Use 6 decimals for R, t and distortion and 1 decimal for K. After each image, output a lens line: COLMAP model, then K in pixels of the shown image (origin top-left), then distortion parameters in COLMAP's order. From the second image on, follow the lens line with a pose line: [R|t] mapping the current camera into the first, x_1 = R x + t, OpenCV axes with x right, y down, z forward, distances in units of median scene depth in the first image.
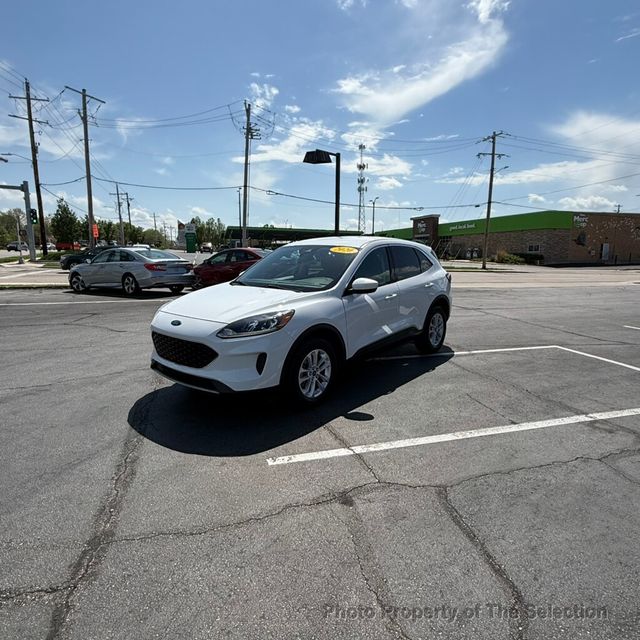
lens RADIAL K [[423.0, 0, 324.2], [0, 423.0, 322.7], [0, 0, 1]] dist [-0.016834, 0.017420]
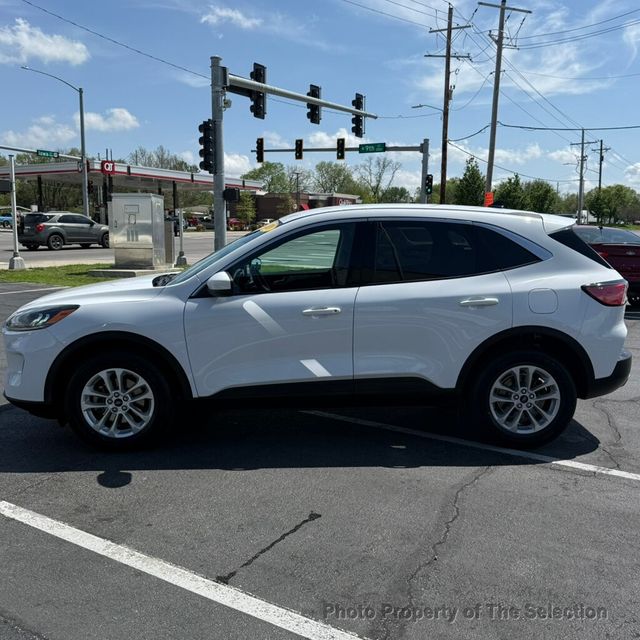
lens RADIAL K [[672.8, 0, 322.2], [0, 672.8, 319.3], [0, 0, 1]] dist [0.050873, 0.000000]
pose [[0.657502, 0.110778, -0.745265, 0.761565], [-0.140213, 0.989844, 0.023431, -0.066247], [0.740291, 0.089090, 0.666357, 0.378699]]
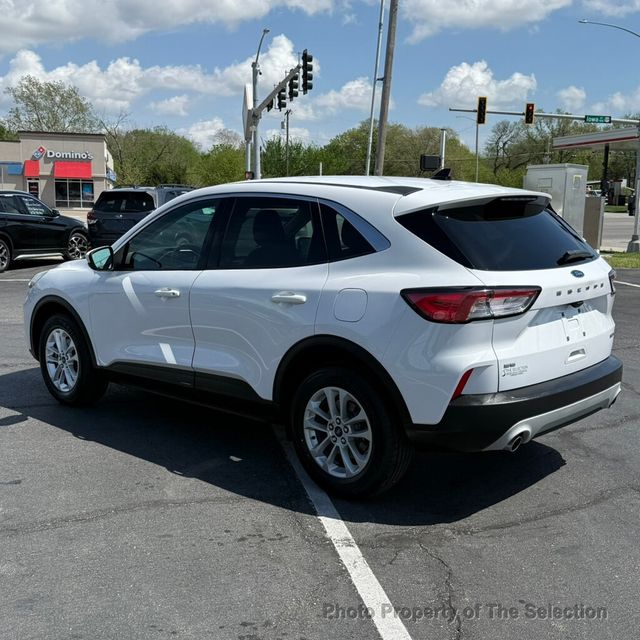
lens RADIAL K [[796.7, 0, 321.1], [0, 796.7, 322.7], [0, 0, 1]] dist [0.099287, 0.000000]
pose [[-0.069189, 0.155300, -0.985441, 1.047000], [-0.182124, 0.969242, 0.165535, -0.208668], [0.980838, 0.190925, -0.038777, 1.141425]]
